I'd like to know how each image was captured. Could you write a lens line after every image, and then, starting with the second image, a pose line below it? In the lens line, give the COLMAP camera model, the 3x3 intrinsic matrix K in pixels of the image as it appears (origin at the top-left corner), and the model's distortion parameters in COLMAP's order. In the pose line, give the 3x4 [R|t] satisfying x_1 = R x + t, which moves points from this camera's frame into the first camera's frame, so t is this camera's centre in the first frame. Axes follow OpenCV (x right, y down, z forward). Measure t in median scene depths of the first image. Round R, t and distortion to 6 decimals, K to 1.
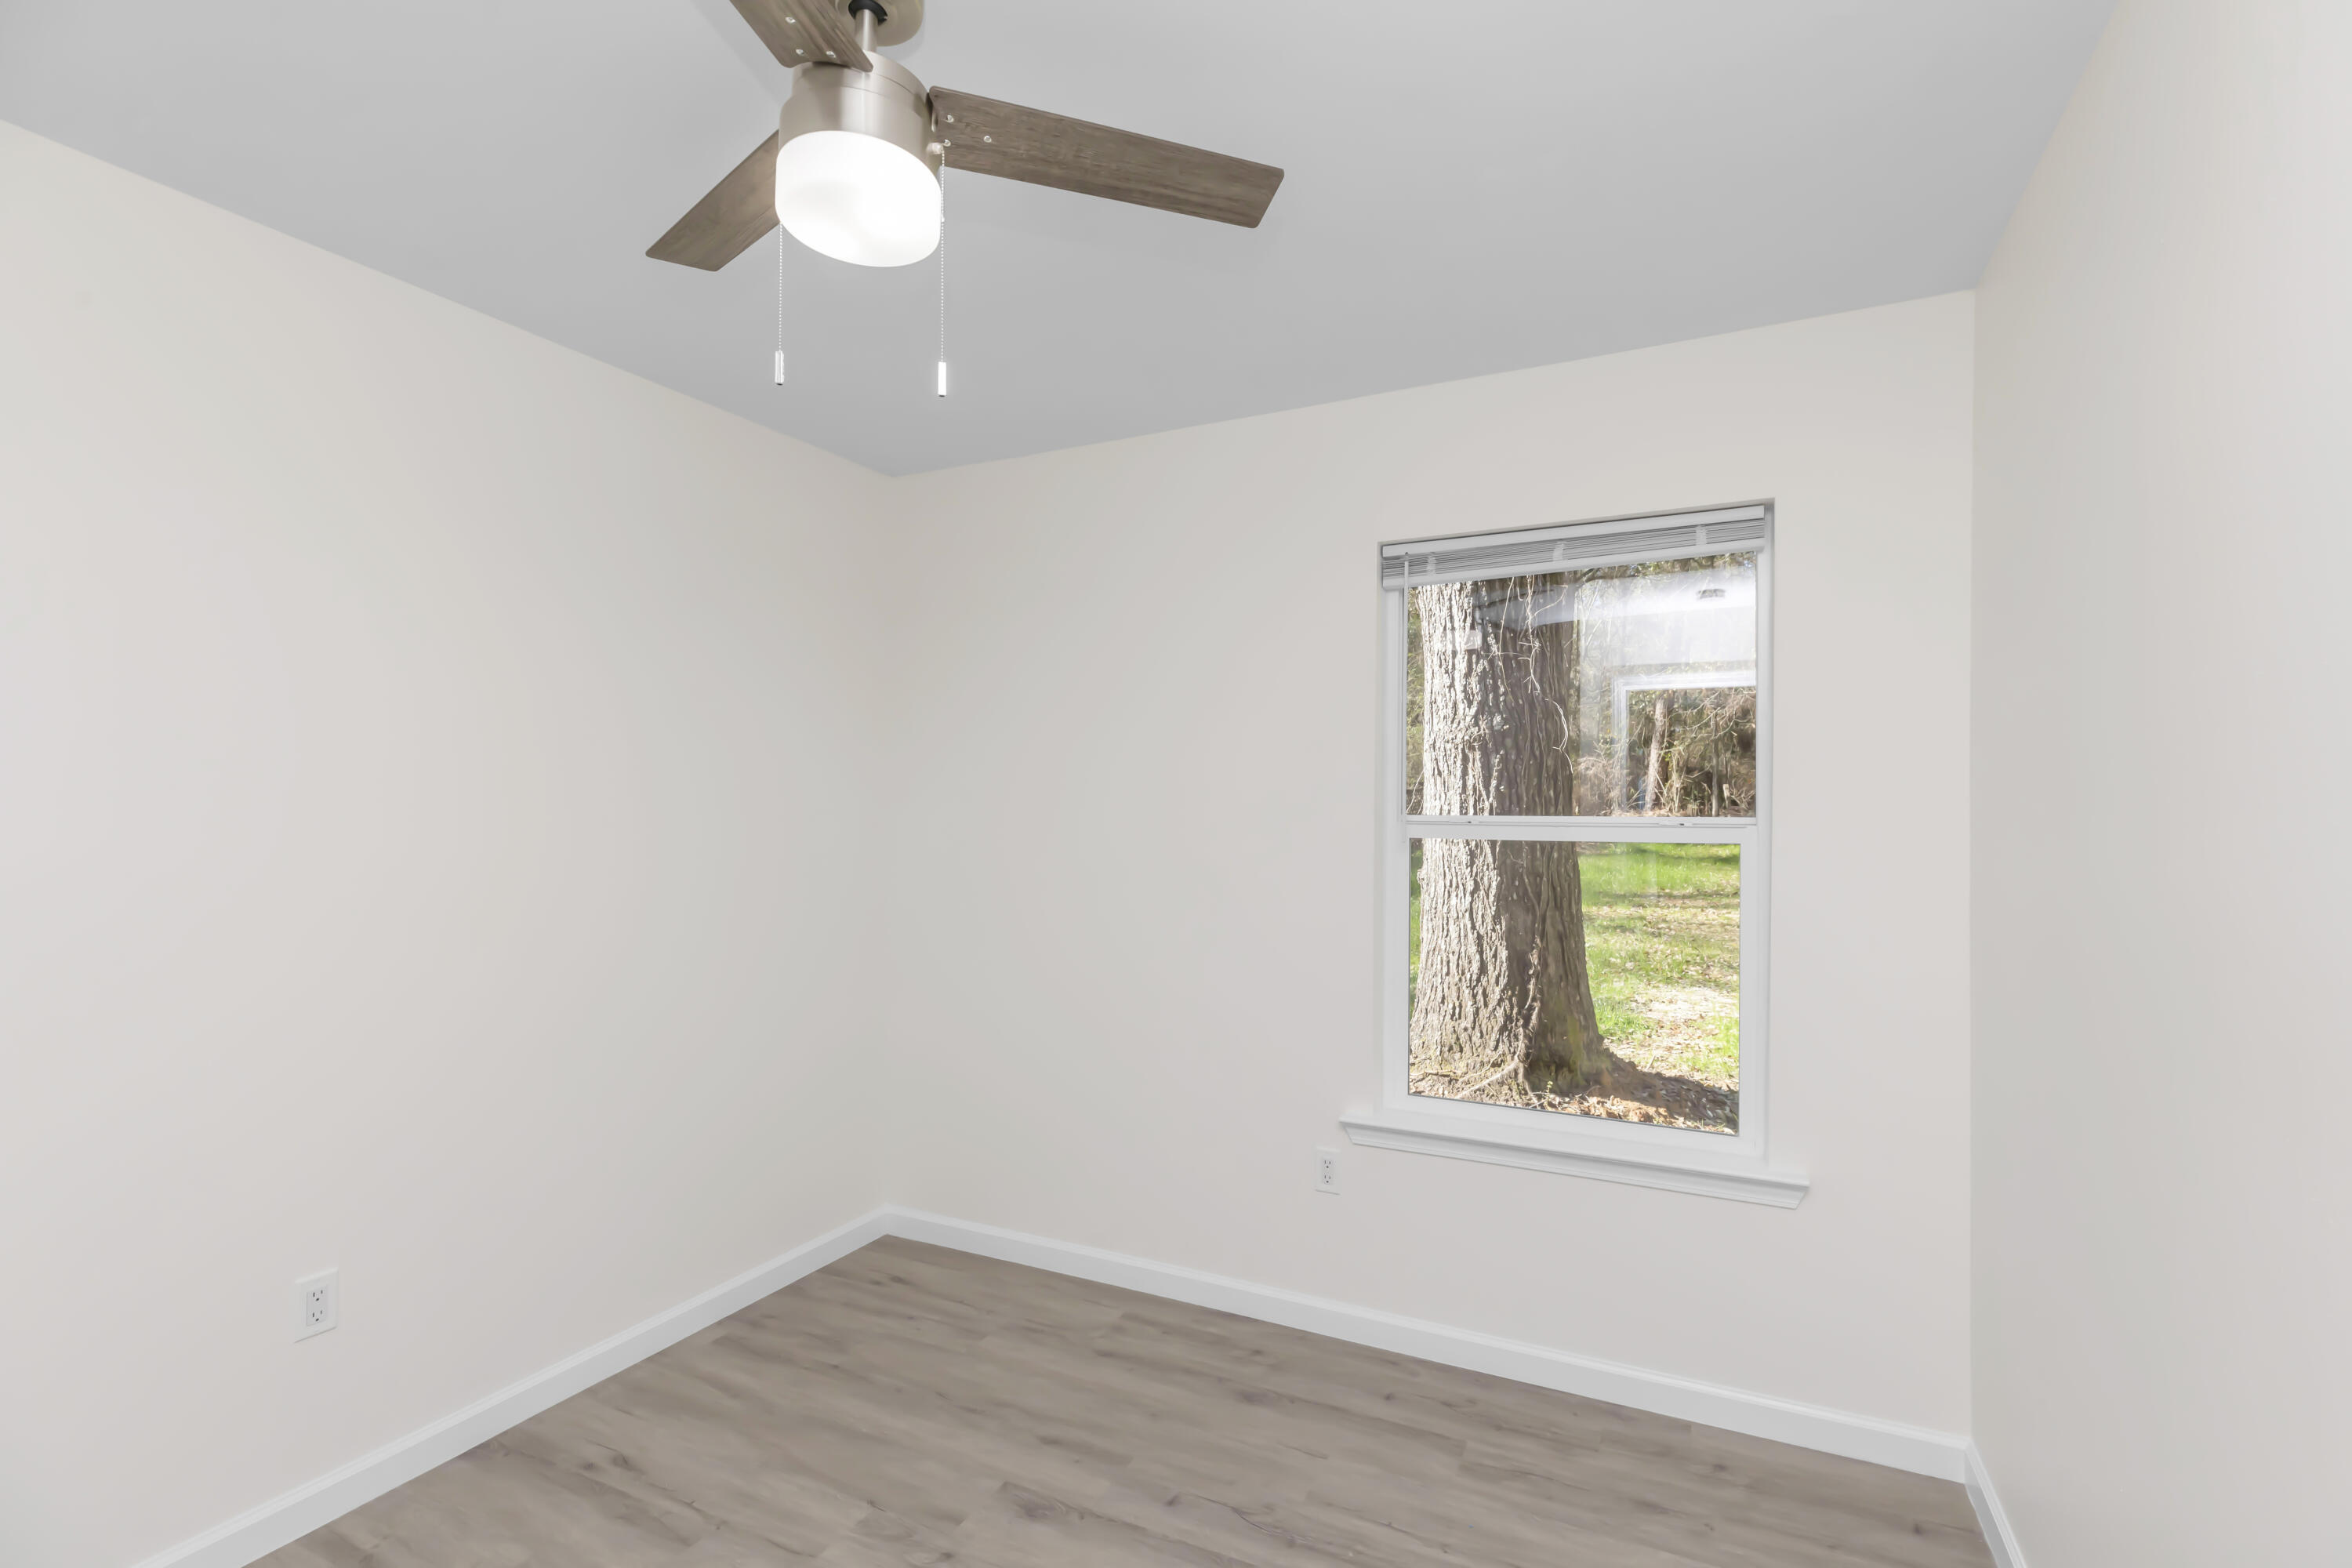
lens RADIAL K [[1082.9, 0, 1197.5], [0, 1082.9, 808.3], [0, 0, 1]] dist [0.001748, -0.000191]
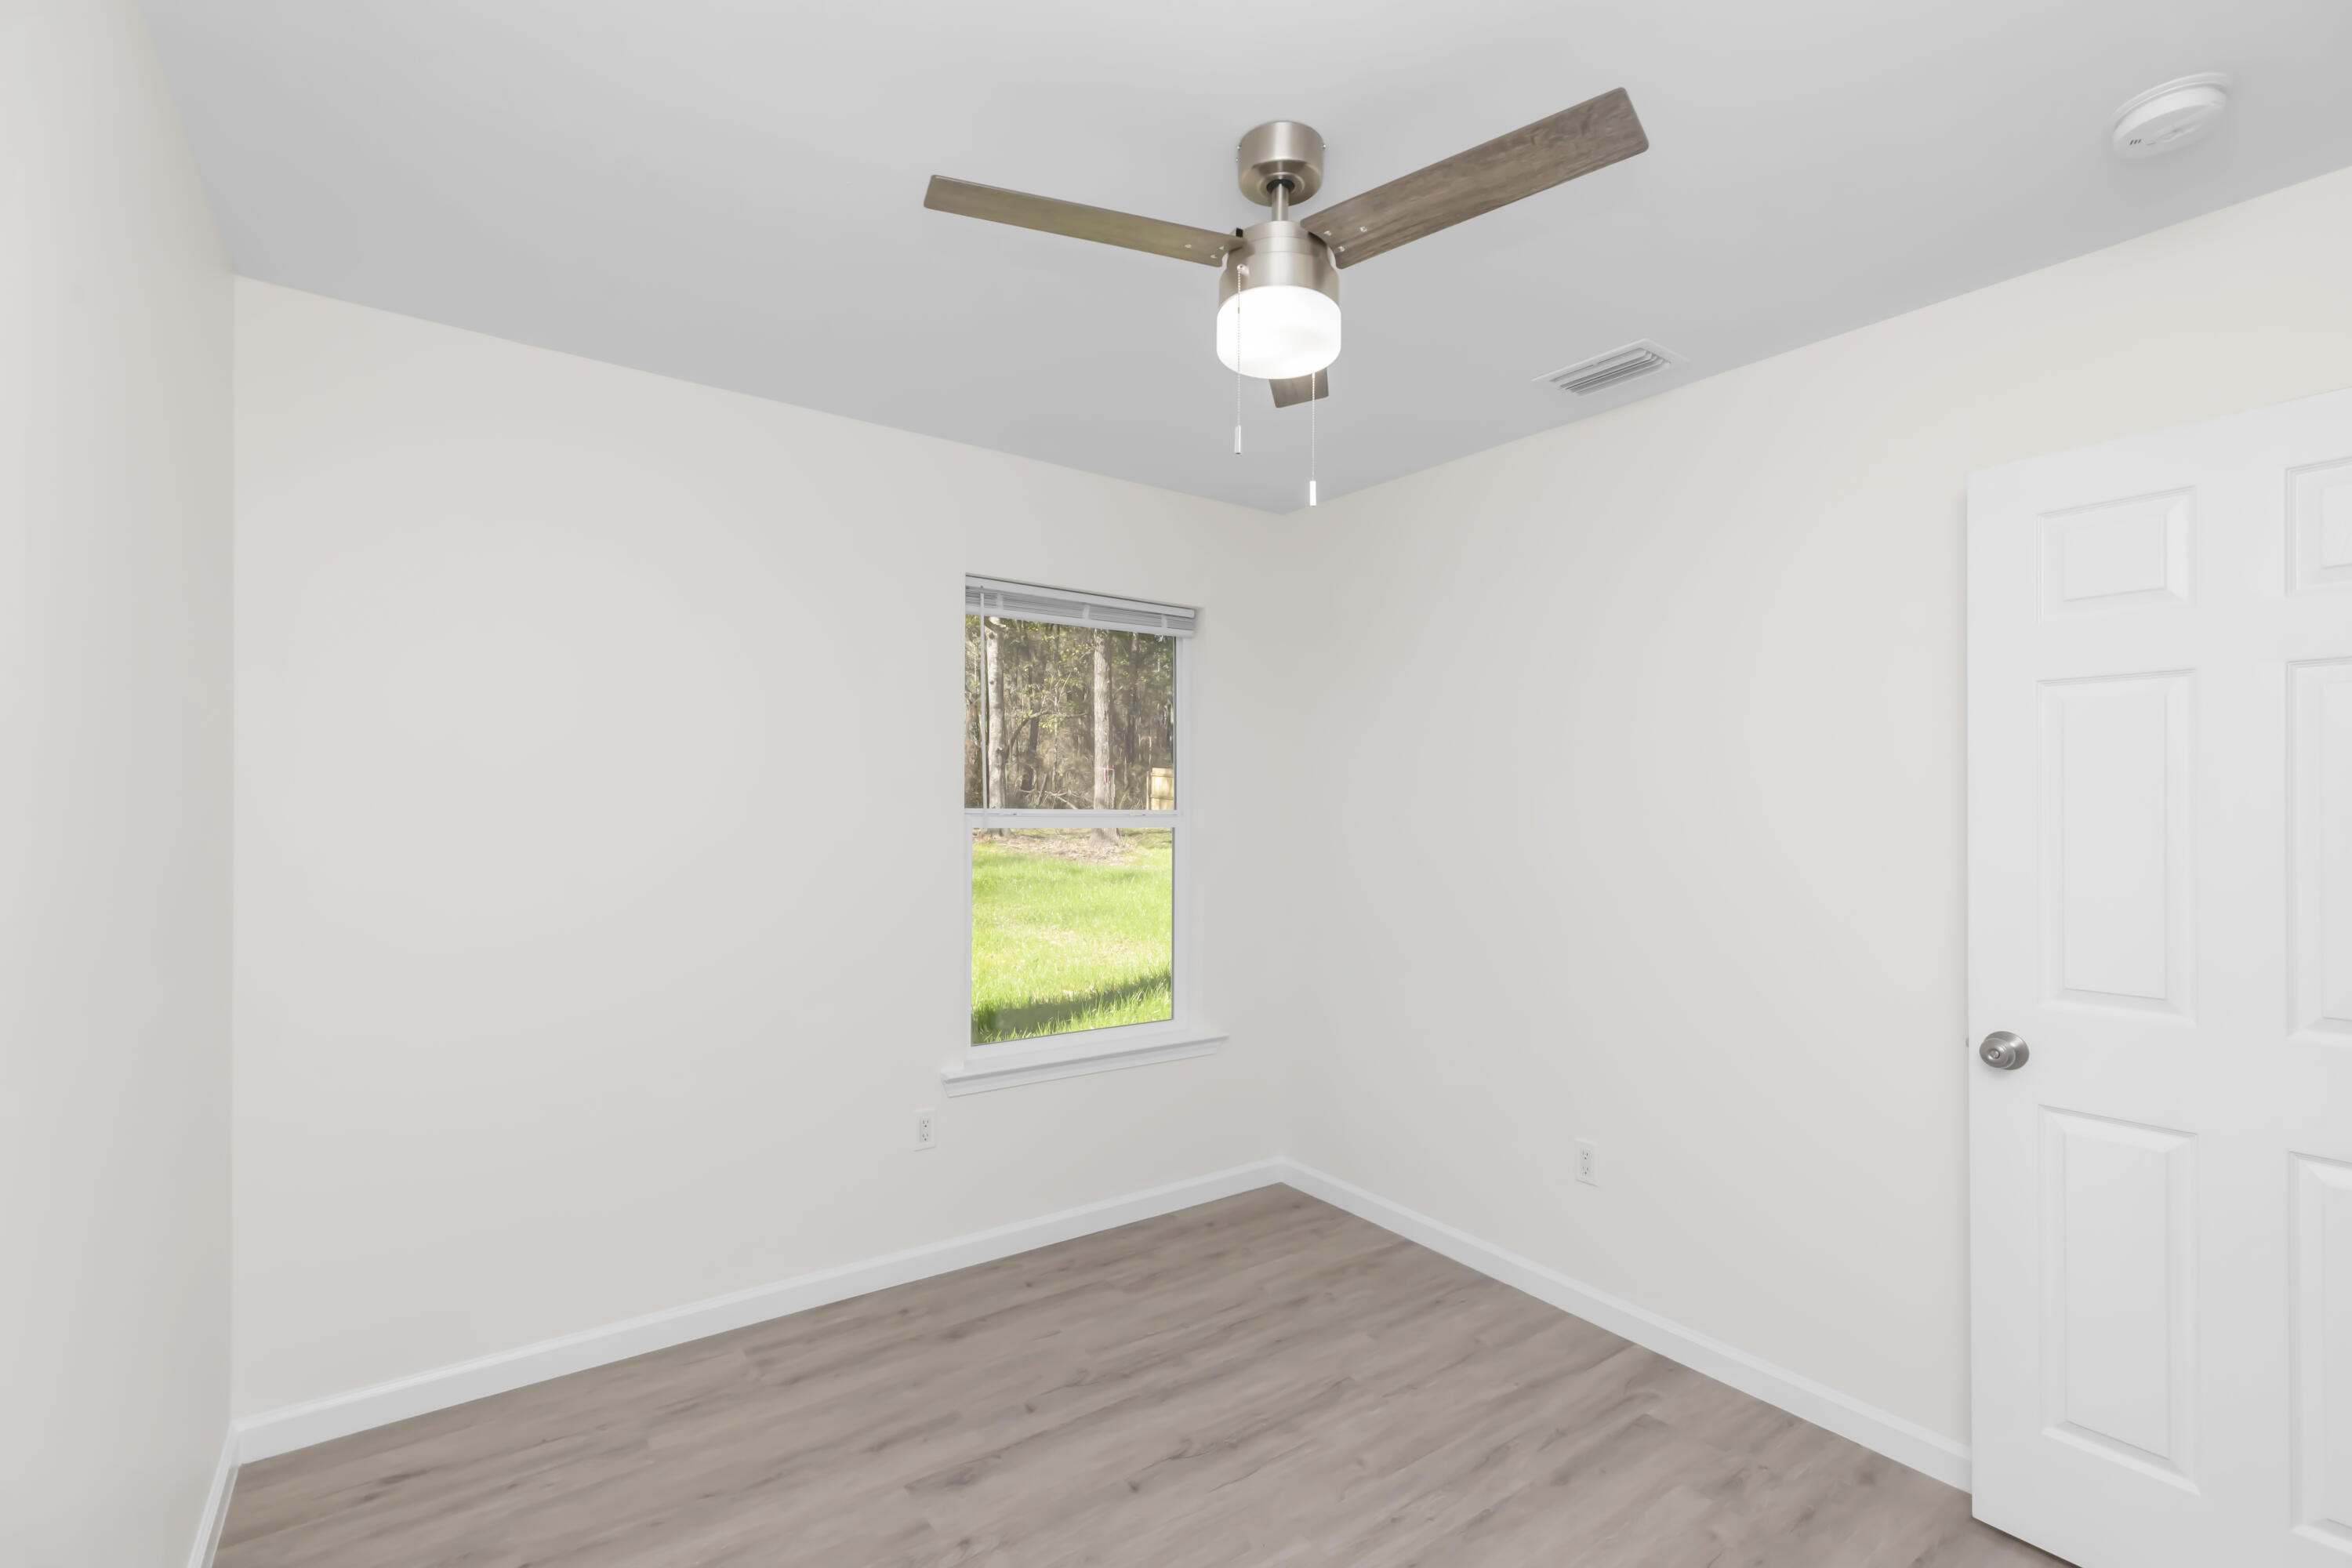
lens RADIAL K [[1082.9, 0, 1197.5], [0, 1082.9, 808.3], [0, 0, 1]] dist [0.001748, -0.000191]
pose [[0.441606, 0.000714, 0.897209, -0.823805], [-0.006138, 0.999979, 0.002225, 0.001955], [-0.897188, -0.006490, 0.441601, 0.288838]]
